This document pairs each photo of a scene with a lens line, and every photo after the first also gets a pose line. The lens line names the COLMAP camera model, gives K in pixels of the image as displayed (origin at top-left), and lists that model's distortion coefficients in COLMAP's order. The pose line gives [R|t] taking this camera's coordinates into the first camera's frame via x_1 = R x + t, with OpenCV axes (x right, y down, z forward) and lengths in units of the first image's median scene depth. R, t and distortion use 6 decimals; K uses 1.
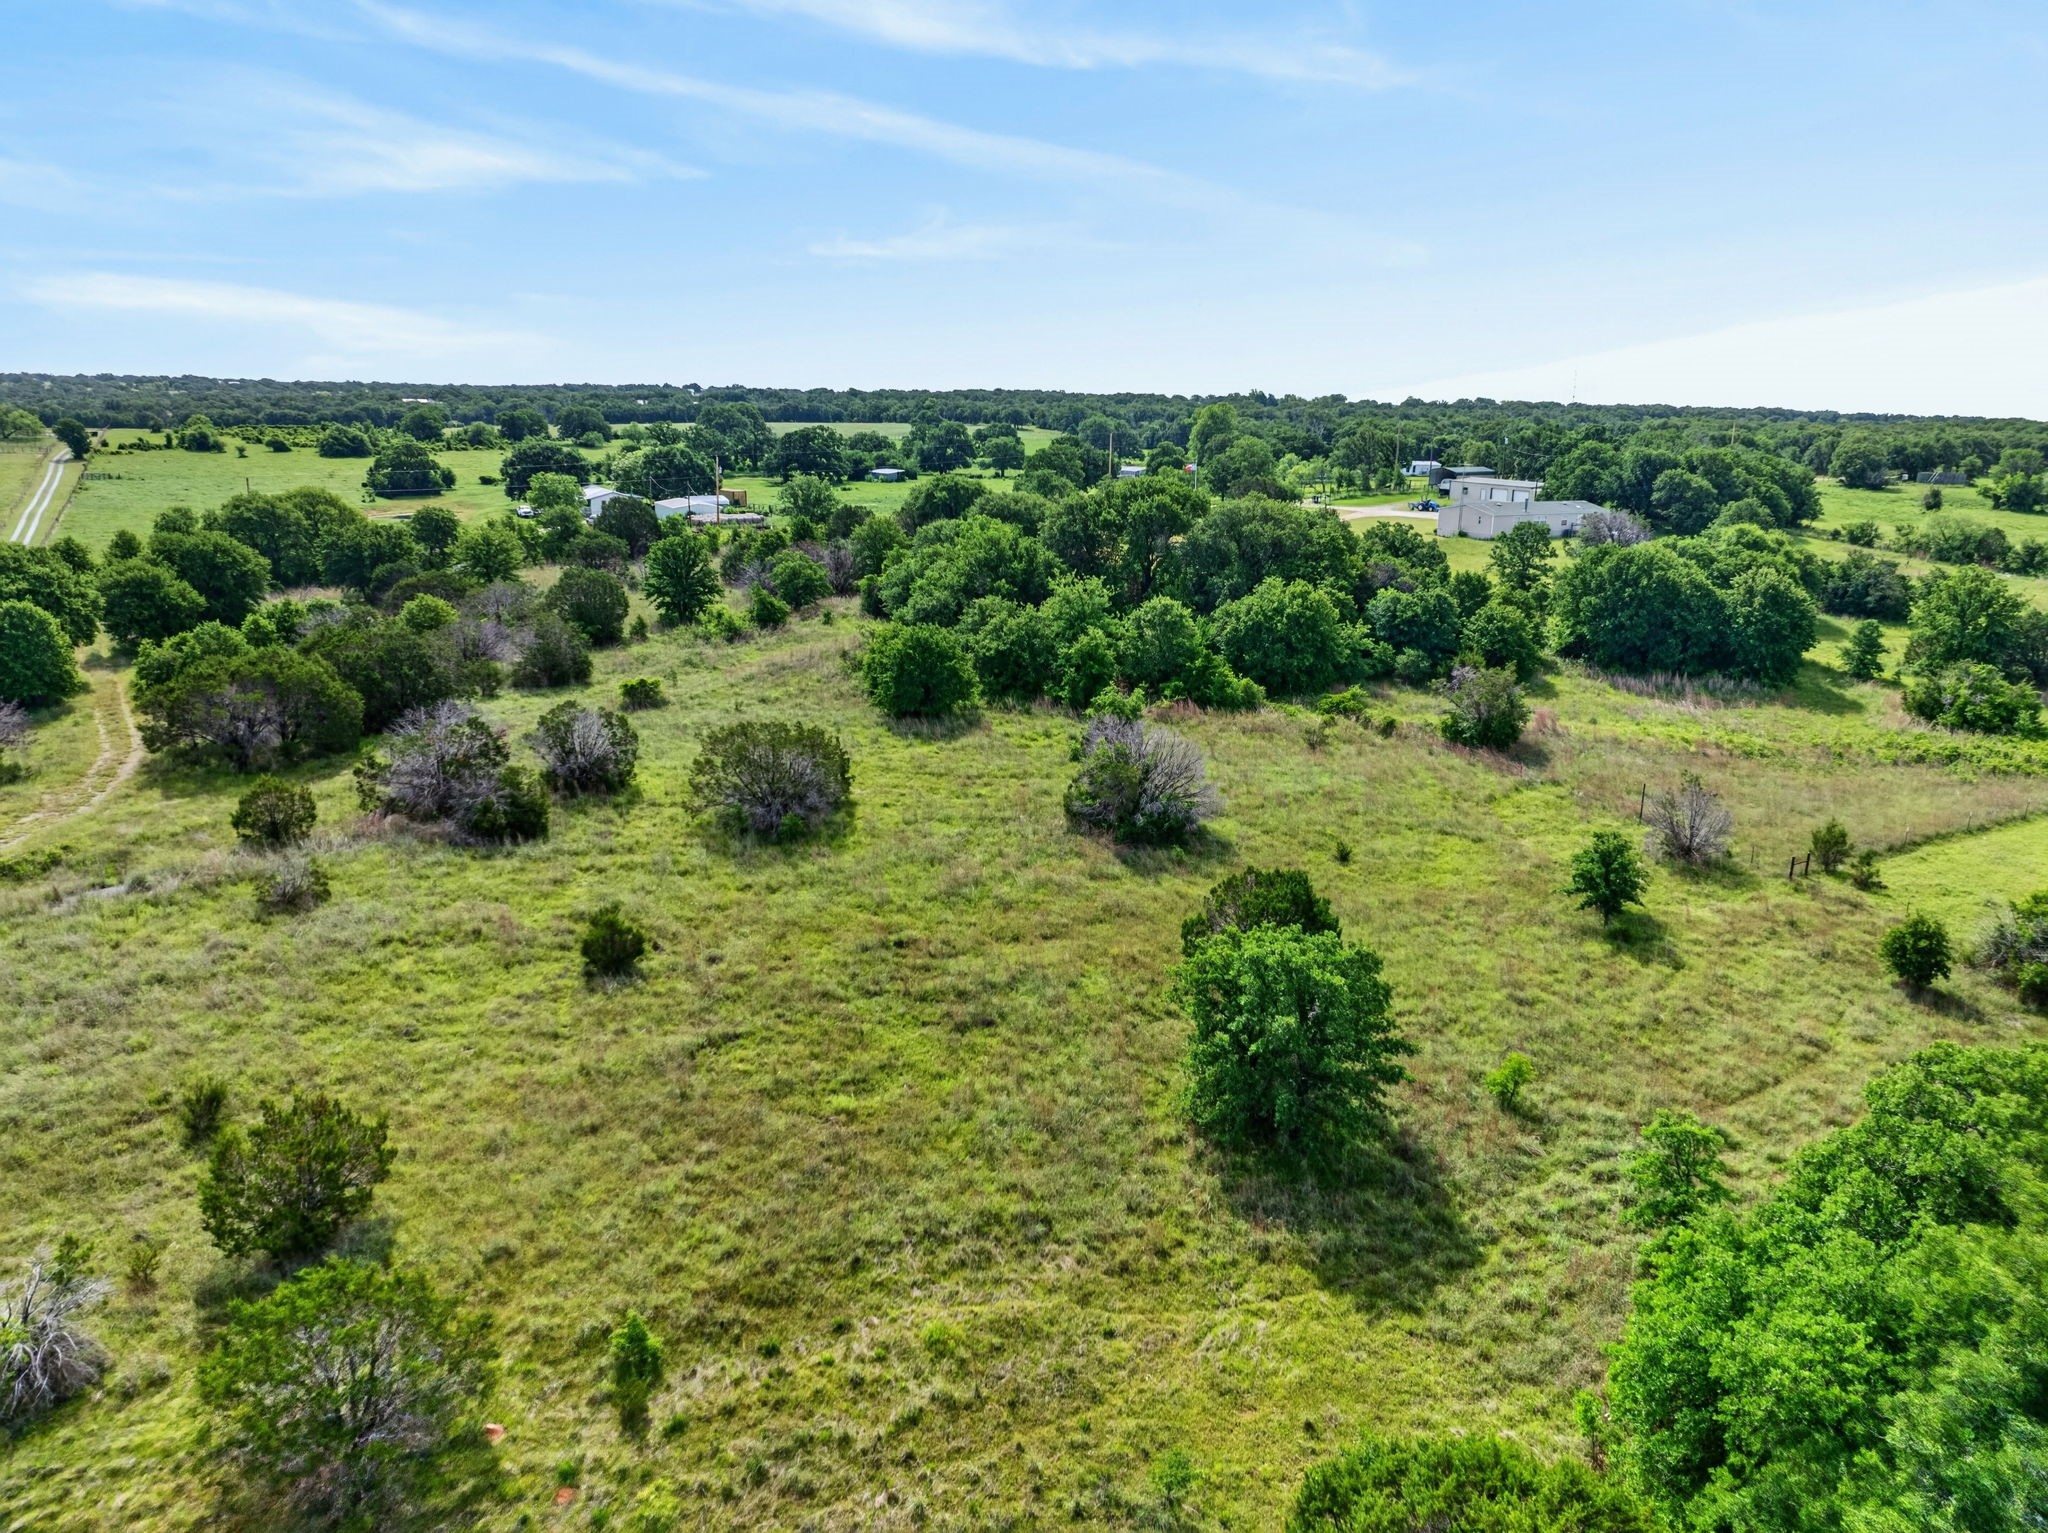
lens RADIAL K [[1438.3, 0, 1025.0], [0, 1438.3, 776.8], [0, 0, 1]] dist [-0.038406, -0.002422]
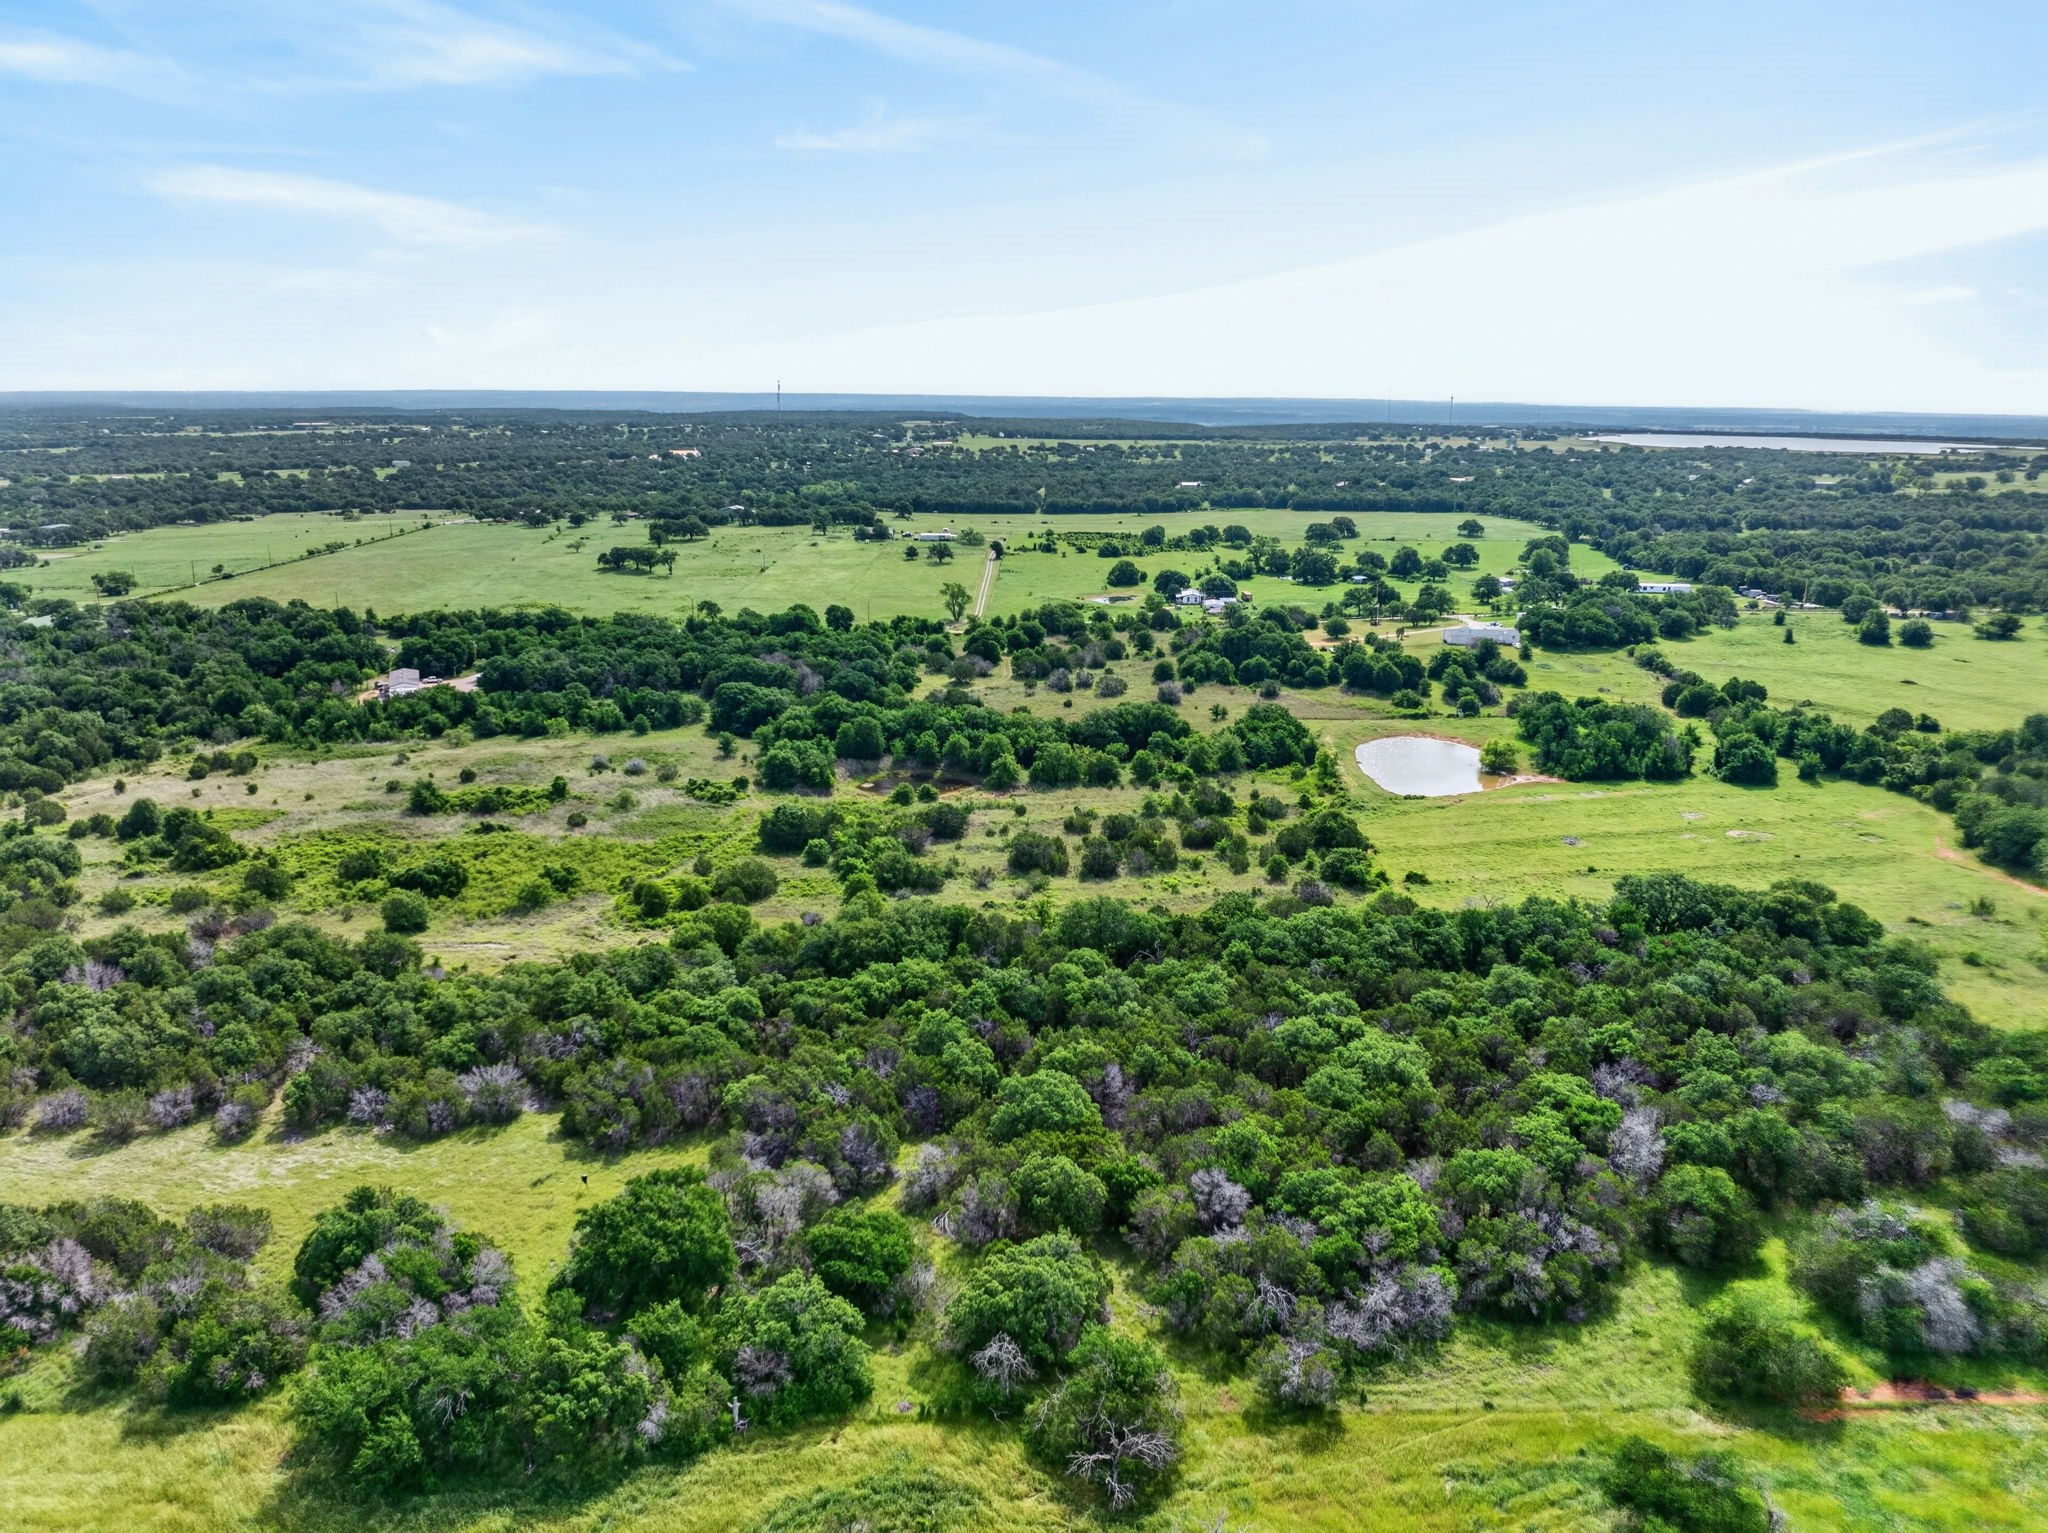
lens RADIAL K [[1438.3, 0, 1032.8], [0, 1438.3, 772.0], [0, 0, 1]] dist [-0.038406, -0.002422]
pose [[0.855084, 0.112298, -0.506182, 1.174212], [-0.117442, 0.992839, 0.021872, 0.118557], [0.505013, 0.040744, 0.862149, -1.905333]]
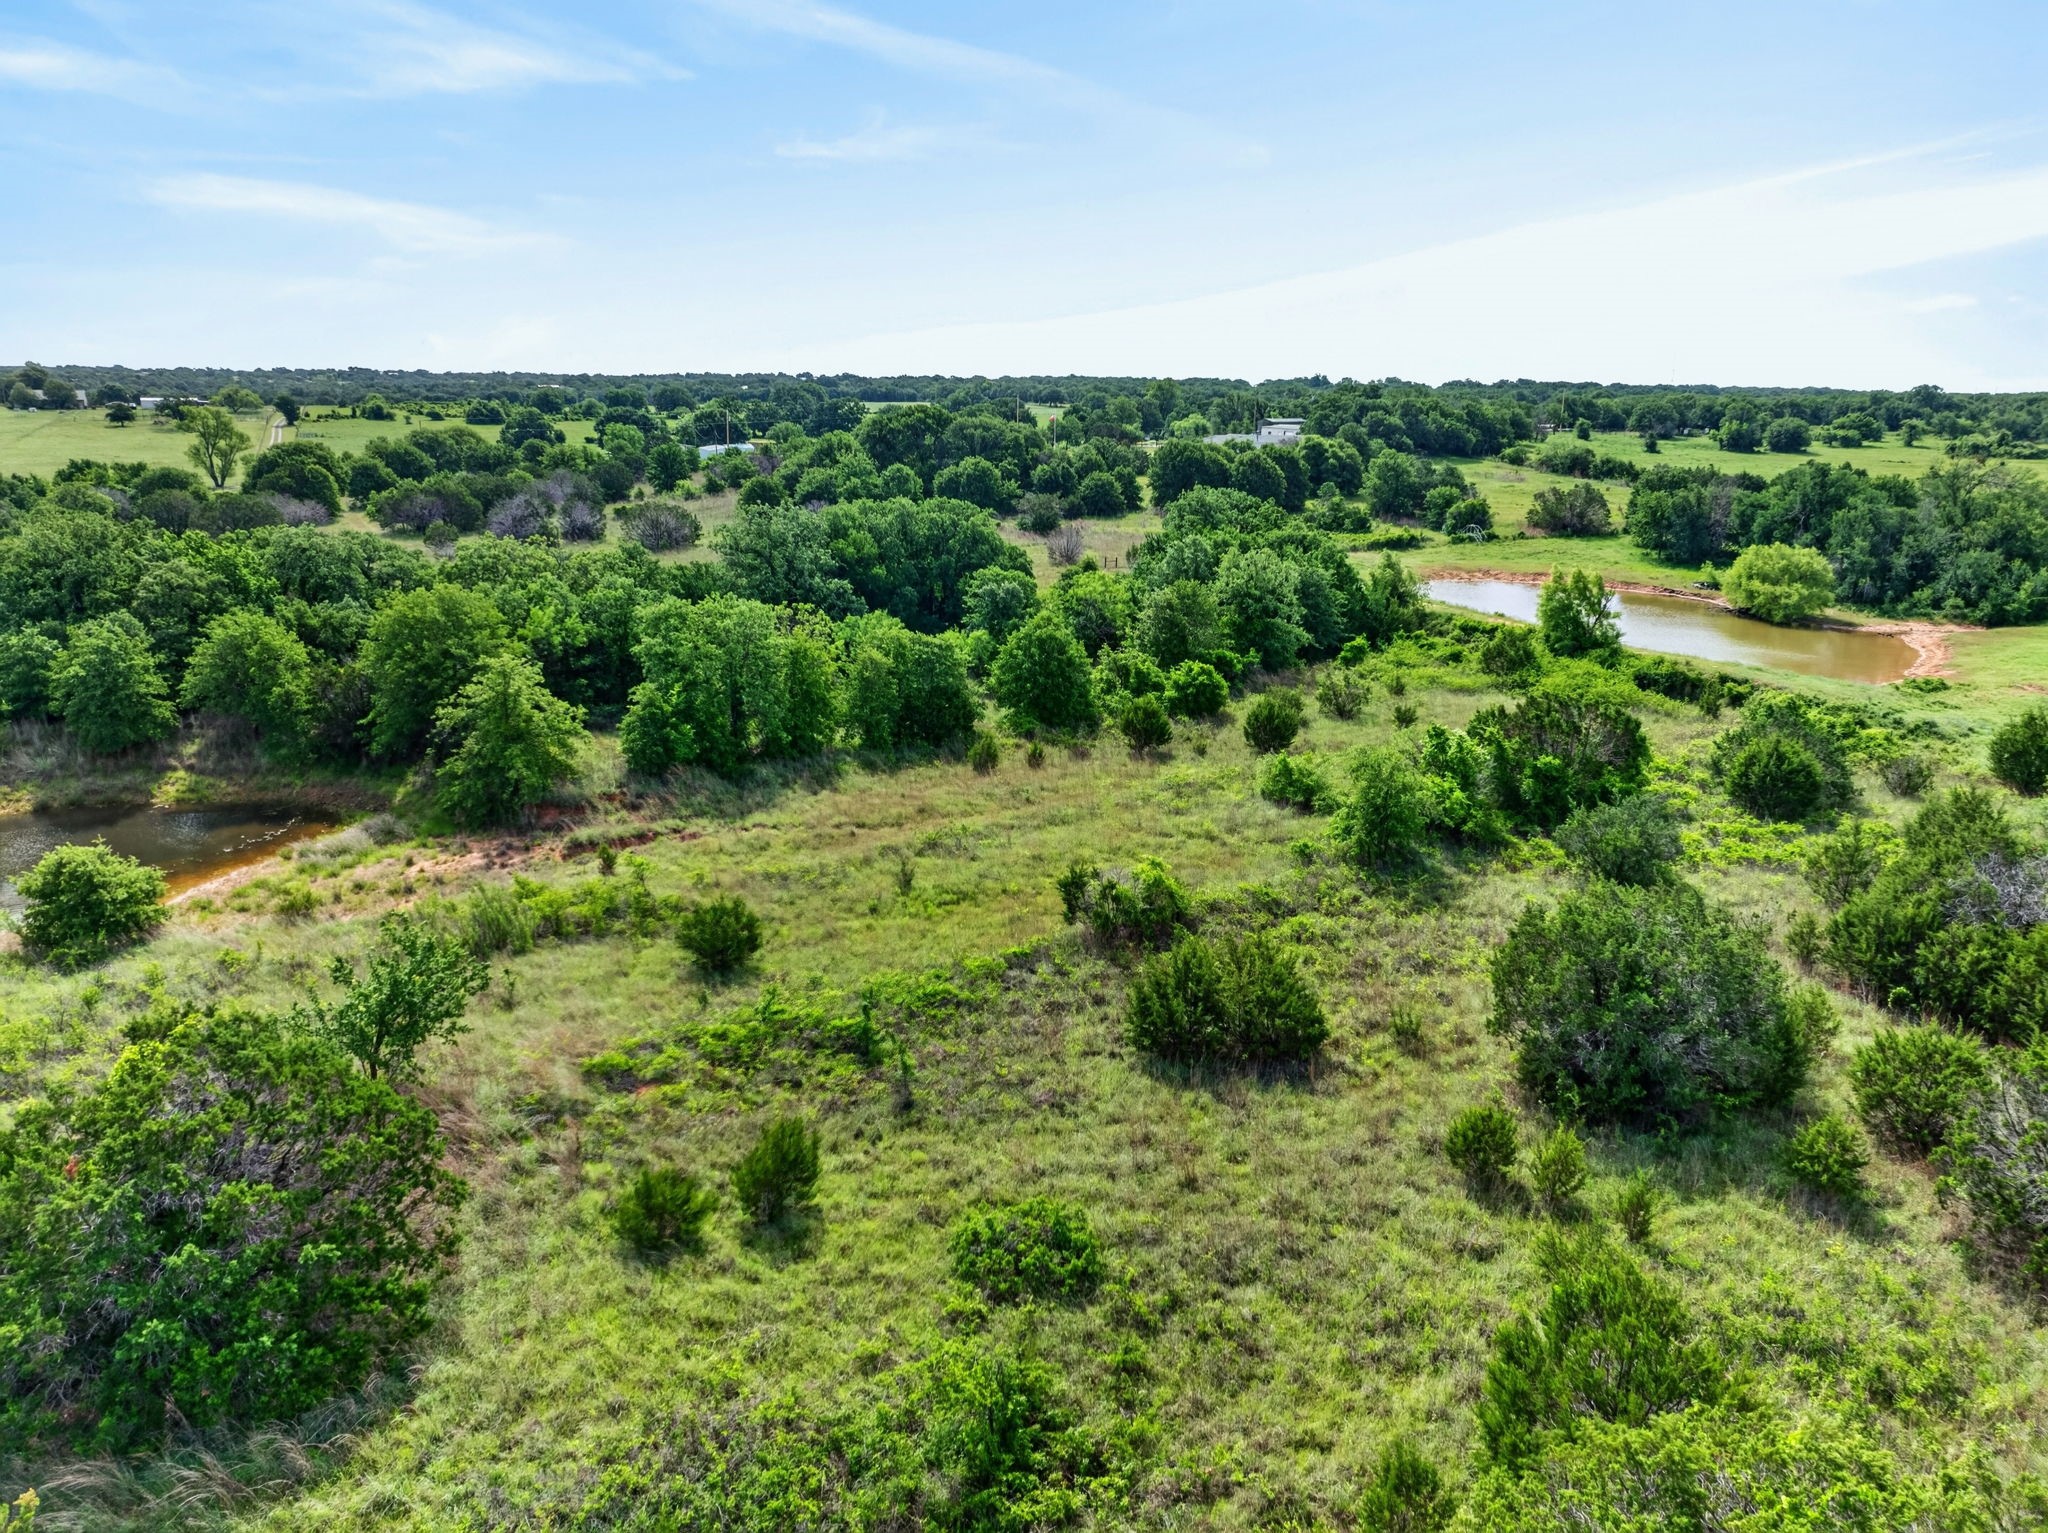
lens RADIAL K [[1438.3, 0, 1027.7], [0, 1438.3, 762.4], [0, 0, 1]] dist [-0.038406, -0.002422]
pose [[0.996408, 0.014173, -0.083485, 0.279797], [-0.014415, 0.999893, -0.002298, 0.174286], [0.083443, 0.003493, 0.996506, -0.556120]]
